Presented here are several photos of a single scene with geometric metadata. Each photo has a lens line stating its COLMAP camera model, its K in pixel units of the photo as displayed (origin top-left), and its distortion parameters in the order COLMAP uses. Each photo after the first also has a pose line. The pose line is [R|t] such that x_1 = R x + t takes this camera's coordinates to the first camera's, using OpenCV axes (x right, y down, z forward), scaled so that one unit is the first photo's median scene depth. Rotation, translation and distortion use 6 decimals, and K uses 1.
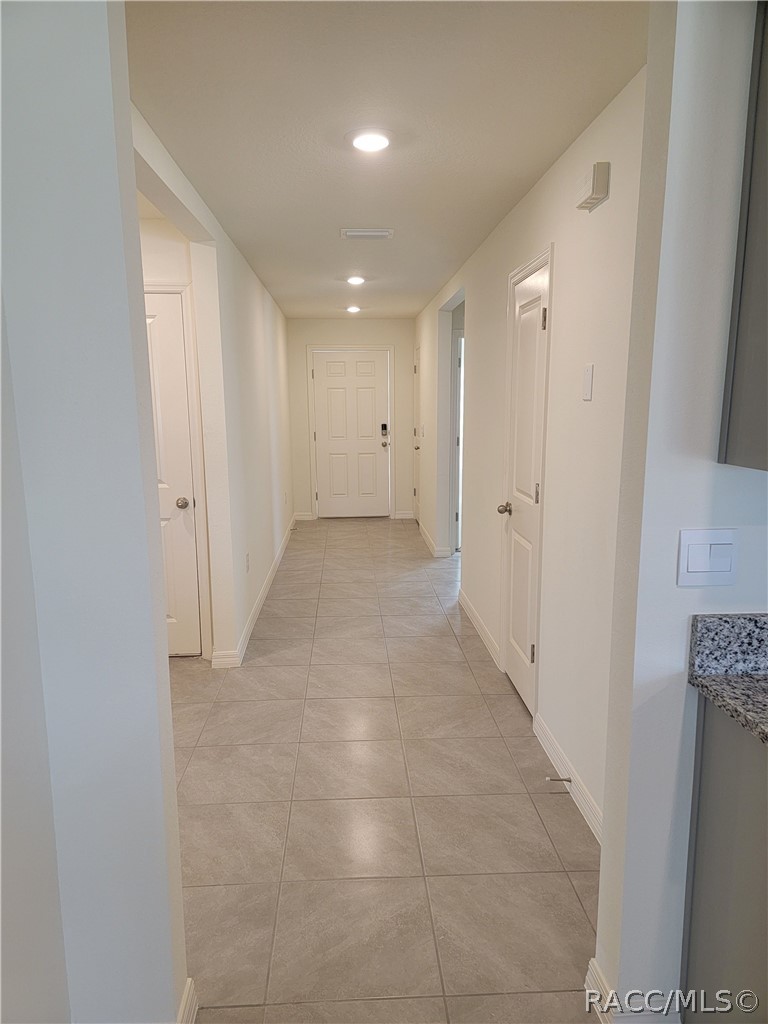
lens RADIAL K [[705.6, 0, 384.0], [0, 705.6, 512.0], [0, 0, 1]] dist [0.051356, -0.001882]
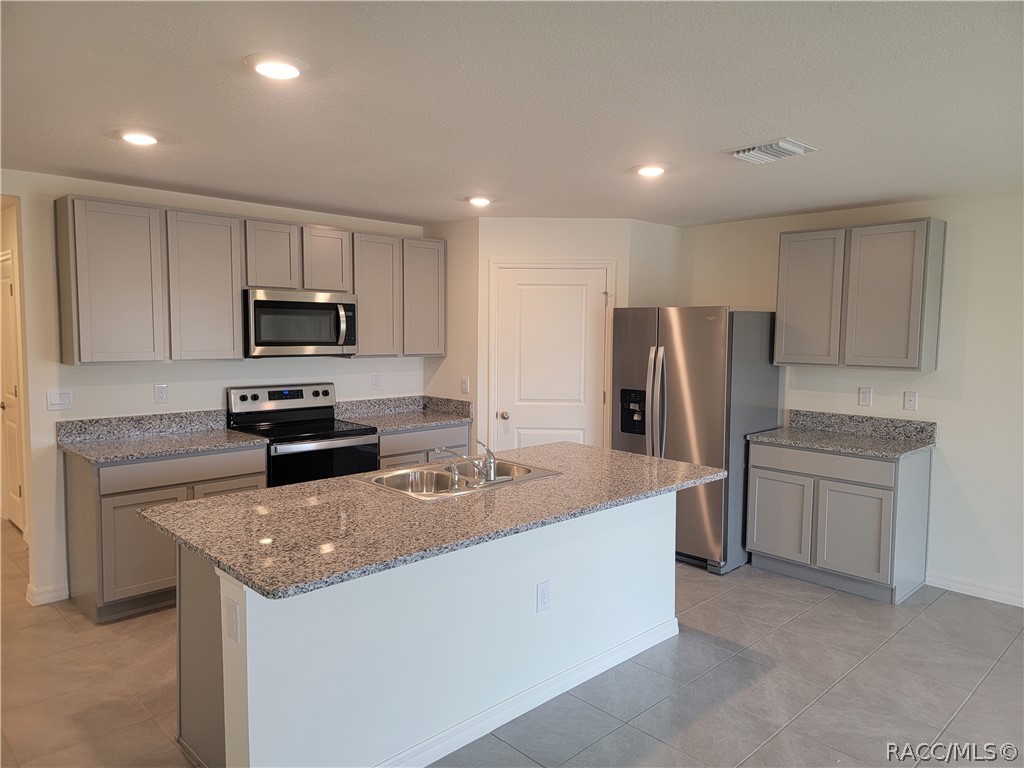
lens RADIAL K [[705.6, 0, 512.0], [0, 705.6, 384.0], [0, 0, 1]] dist [0.051356, -0.001882]
pose [[0.752819, -0.036883, 0.657194, -0.044905], [0.087308, 0.995202, -0.044159, 0.269503], [-0.652412, 0.090623, 0.752427, -2.113024]]
